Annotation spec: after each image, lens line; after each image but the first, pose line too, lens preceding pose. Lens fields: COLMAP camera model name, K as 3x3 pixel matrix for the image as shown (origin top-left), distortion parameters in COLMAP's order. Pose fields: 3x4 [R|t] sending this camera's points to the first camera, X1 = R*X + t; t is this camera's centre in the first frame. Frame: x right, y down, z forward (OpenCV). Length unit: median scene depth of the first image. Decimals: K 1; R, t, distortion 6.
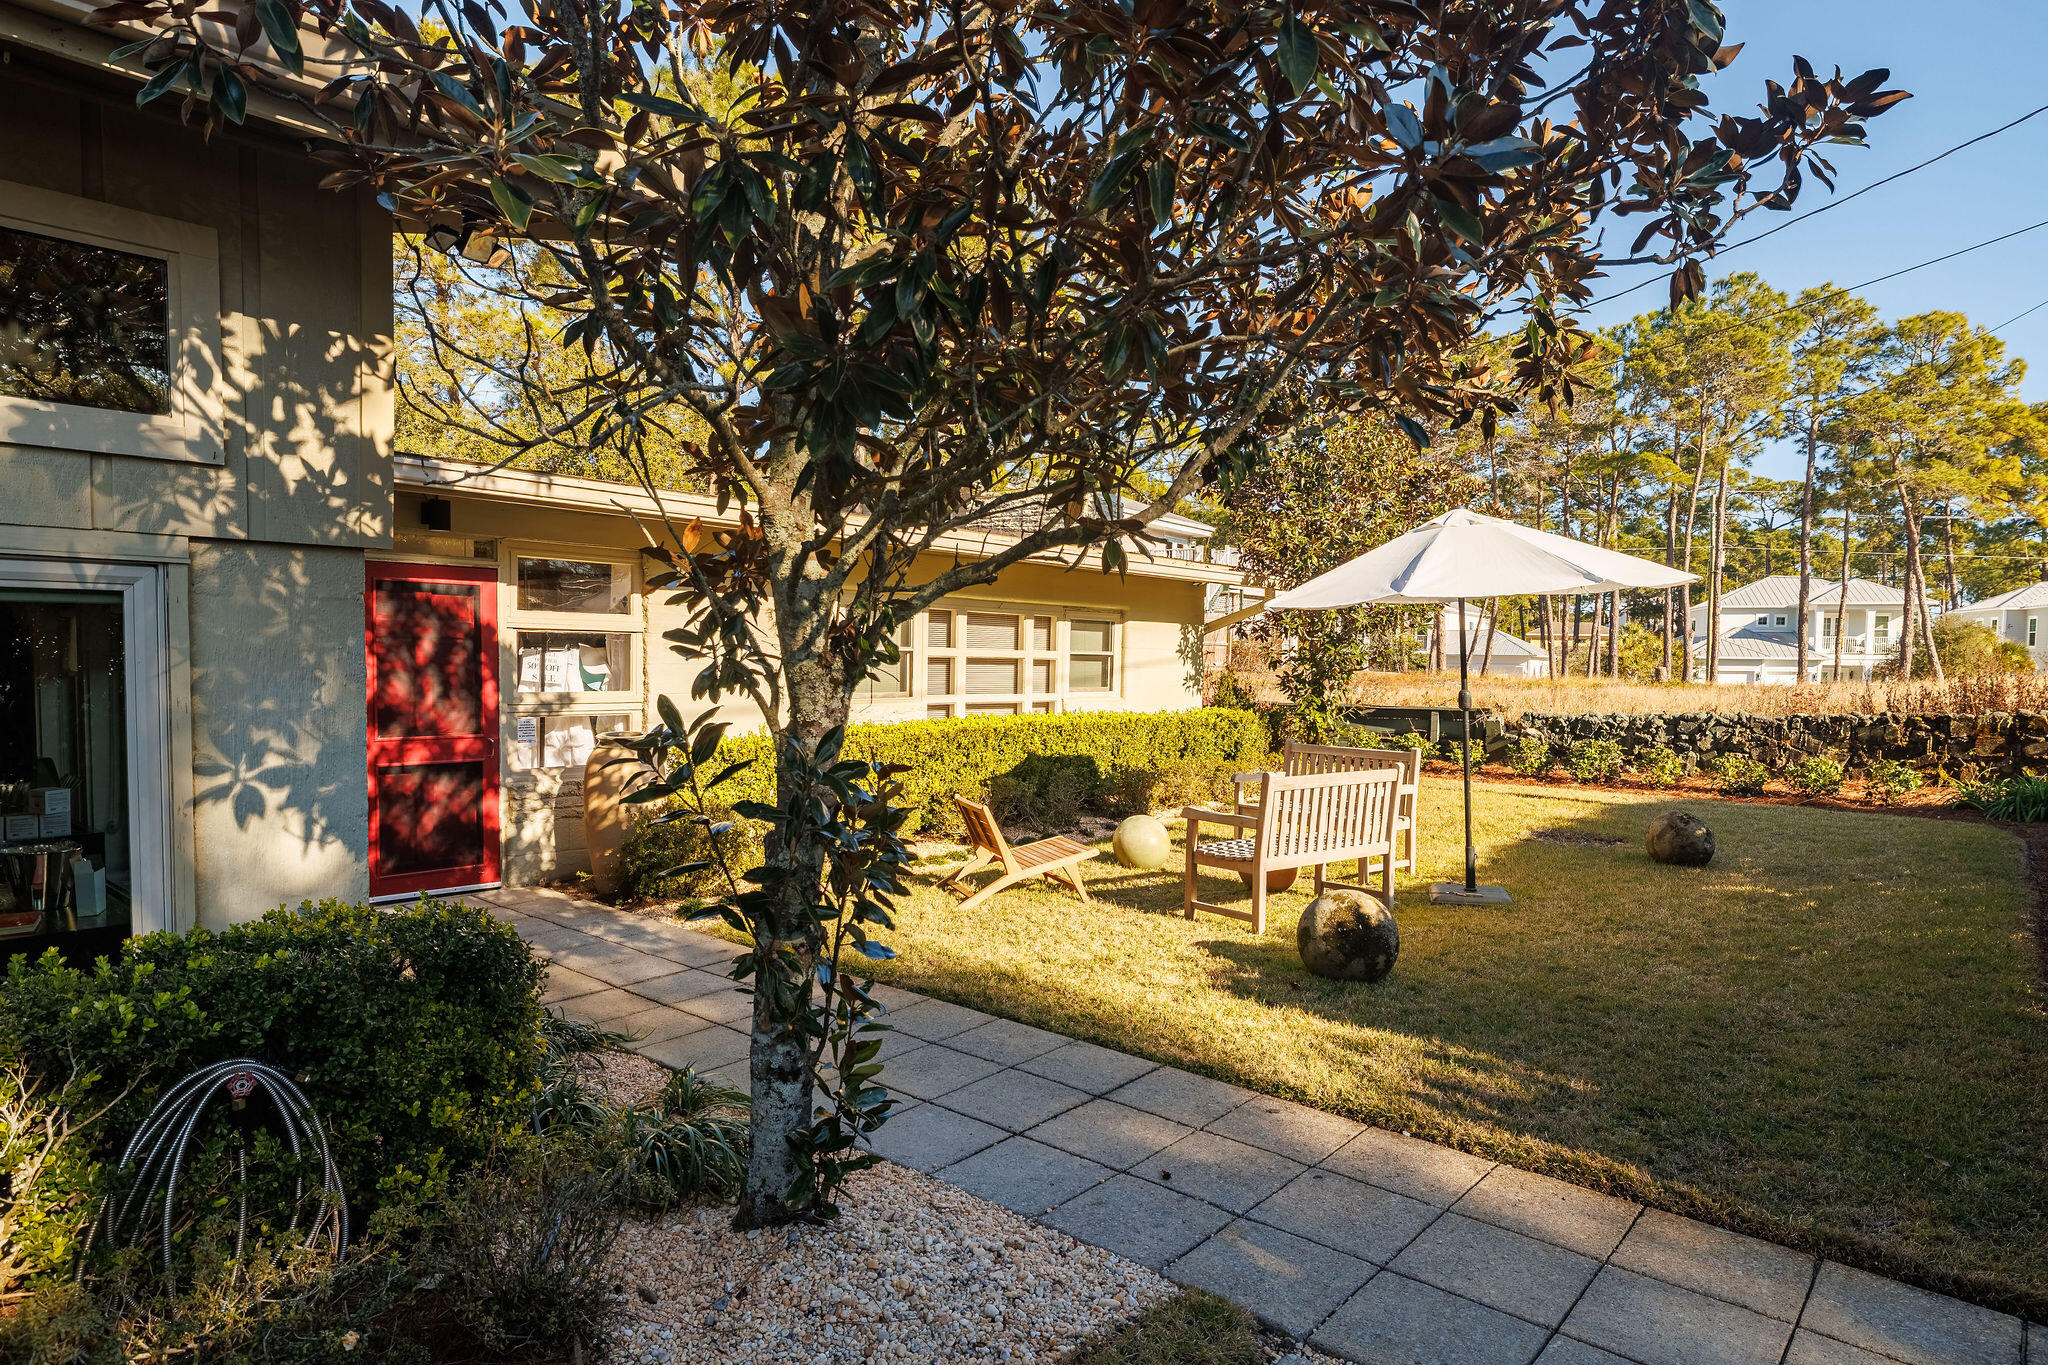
lens RADIAL K [[1166.9, 0, 1023.5], [0, 1166.9, 687.2], [0, 0, 1]] dist [0.002053, -0.001369]
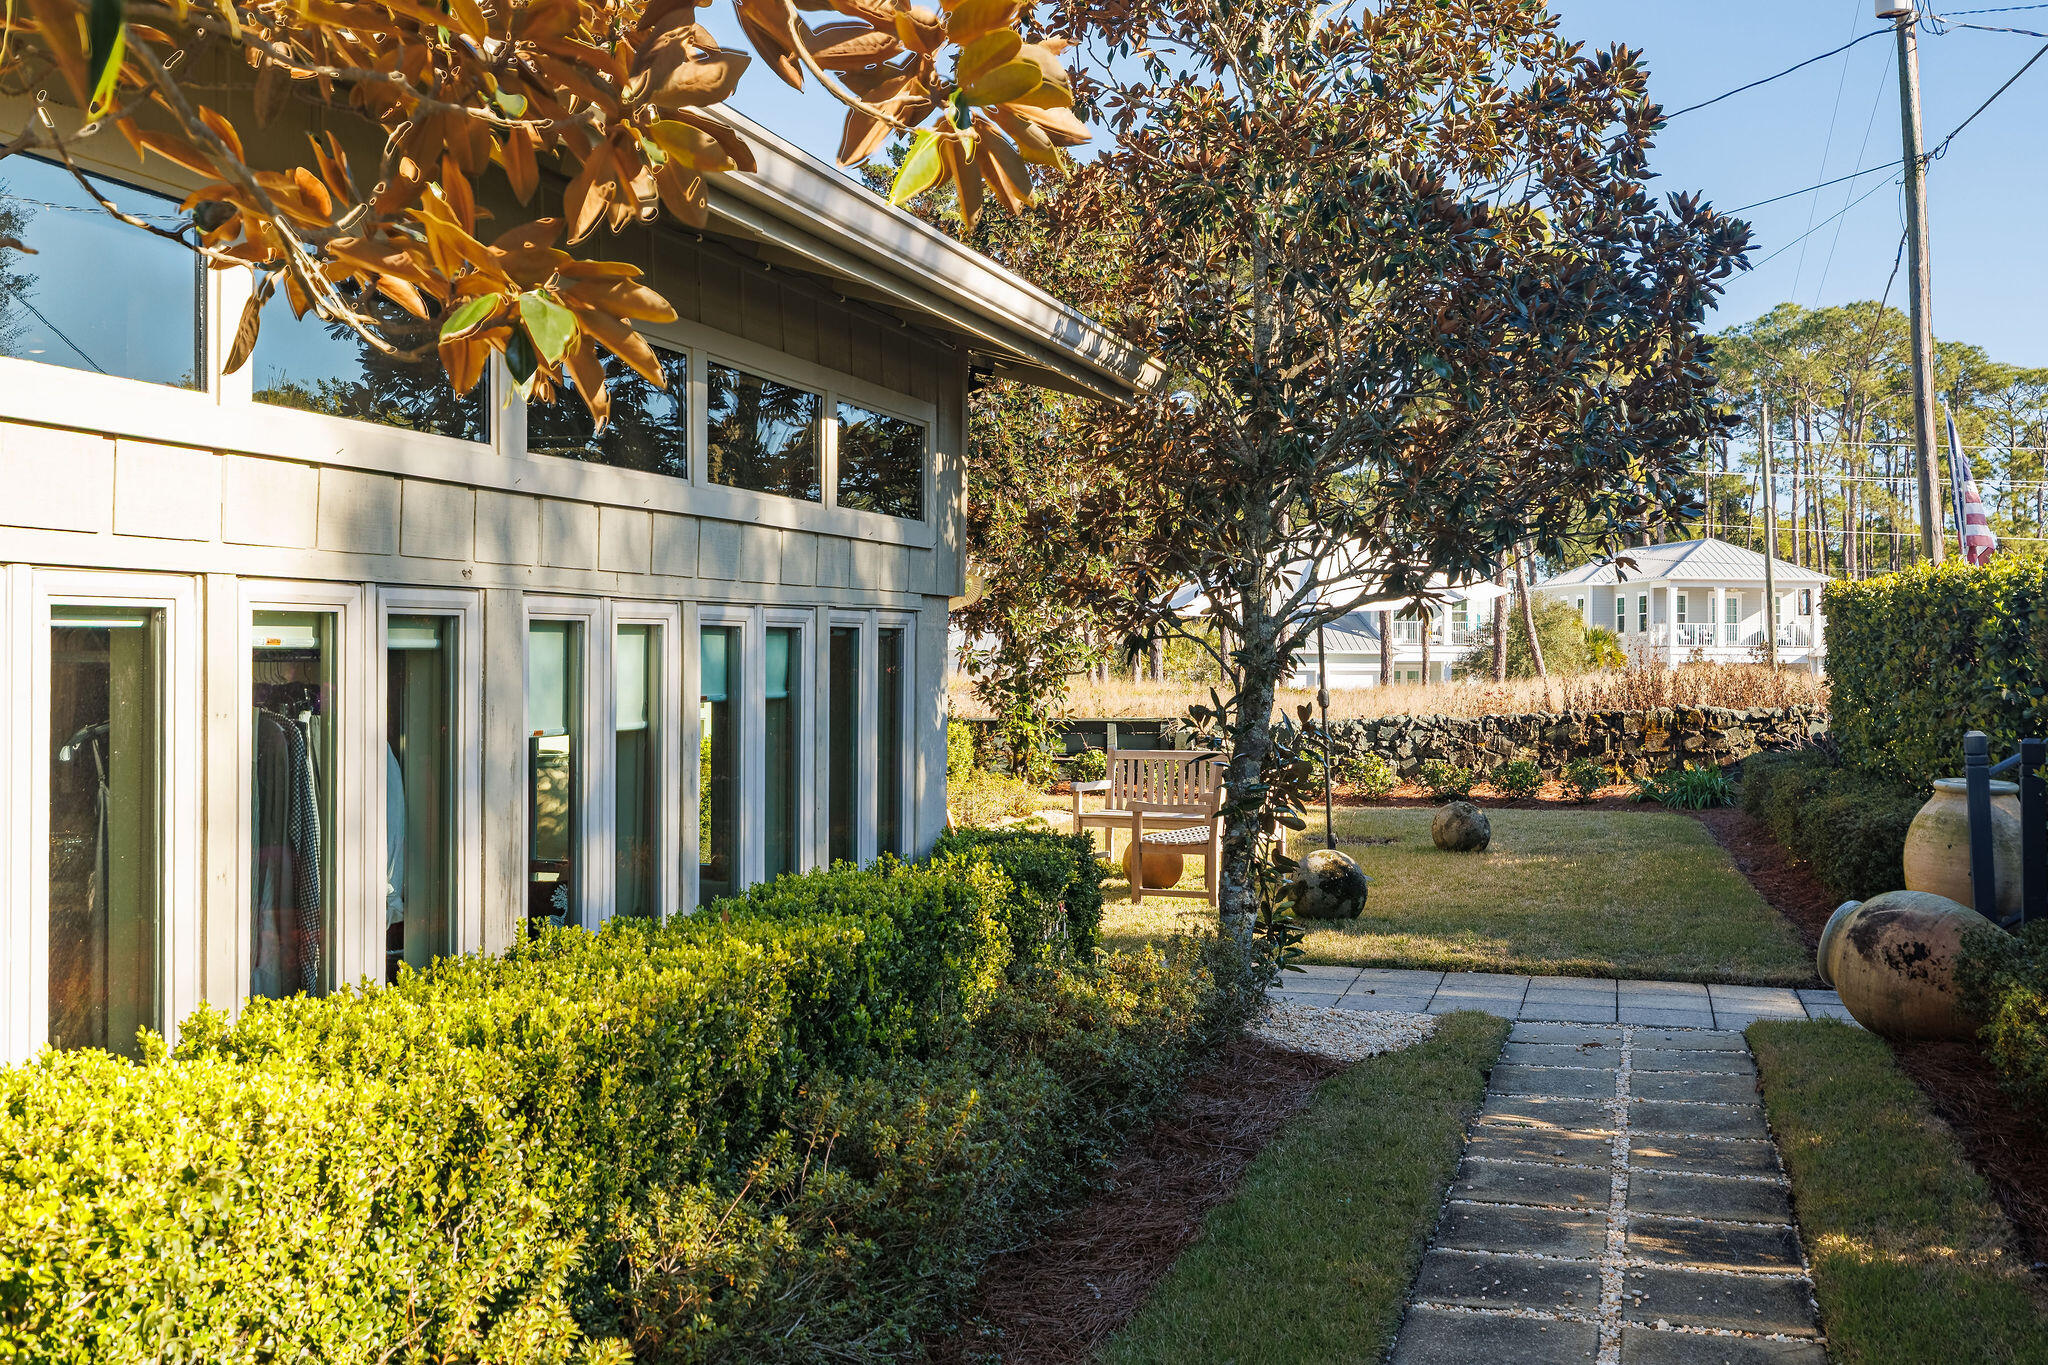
lens RADIAL K [[2049.7, 0, 1018.8], [0, 2049.7, 672.7], [0, 0, 1]] dist [-0.013763, 0.000000]
pose [[0.907557, -0.013137, 0.419723, -0.344719], [0.020747, 0.999693, -0.013571, 0.003801], [-0.419416, 0.021025, 0.907551, -0.308669]]
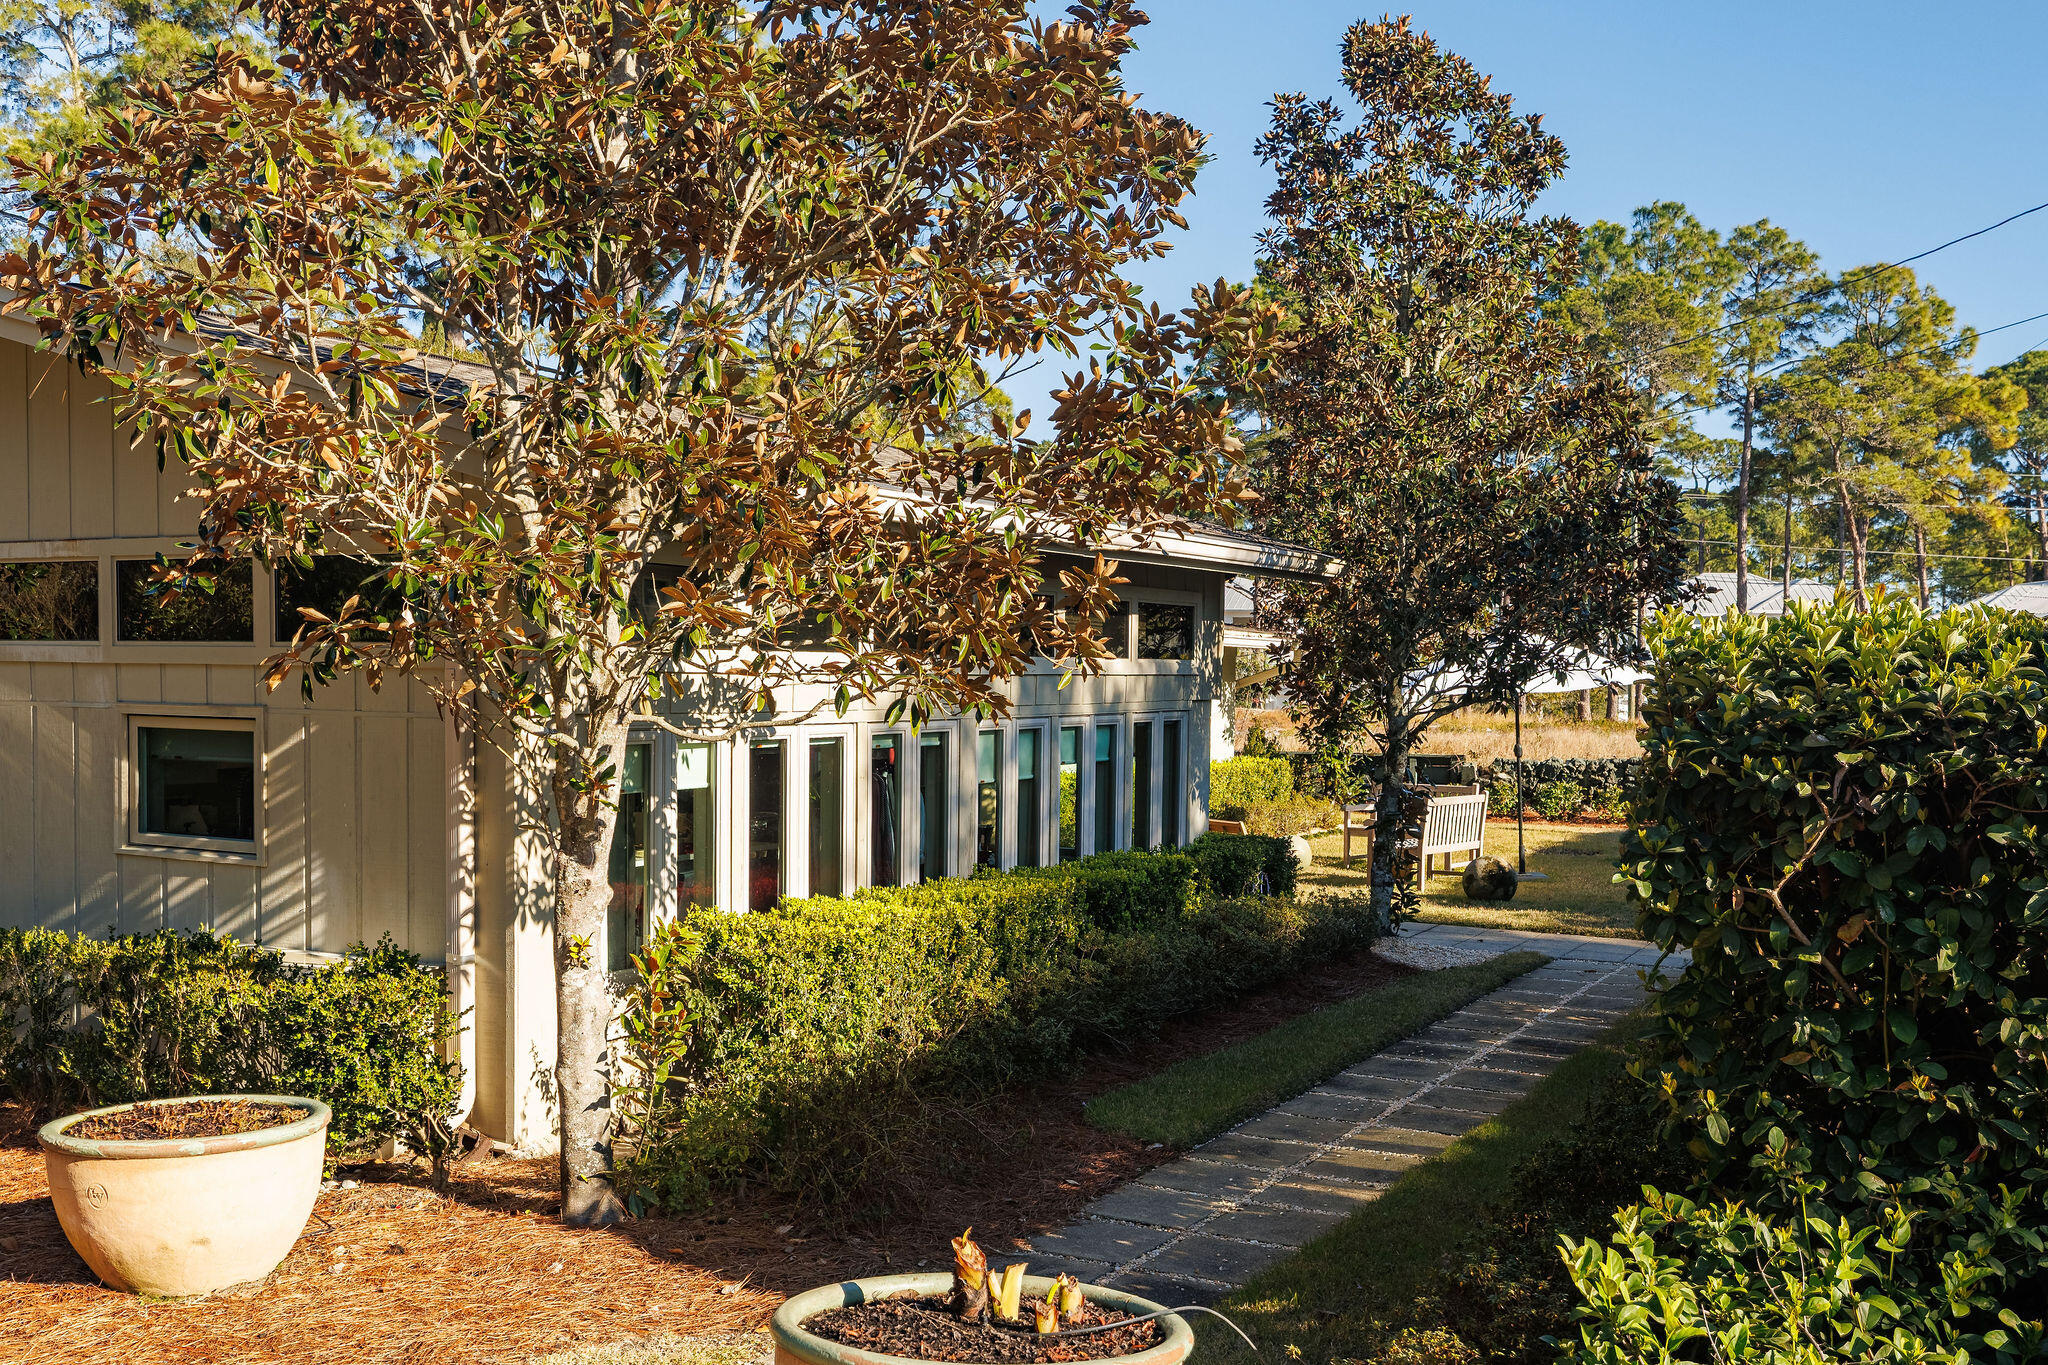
lens RADIAL K [[1909.9, 0, 1023.8], [0, 1909.9, 680.7], [0, 0, 1]] dist [0.036106, 0.000000]
pose [[0.974462, -0.001329, 0.224549, -0.421719], [0.006405, 0.999740, -0.021881, -0.015210], [-0.224462, 0.022761, 0.974217, -0.675331]]
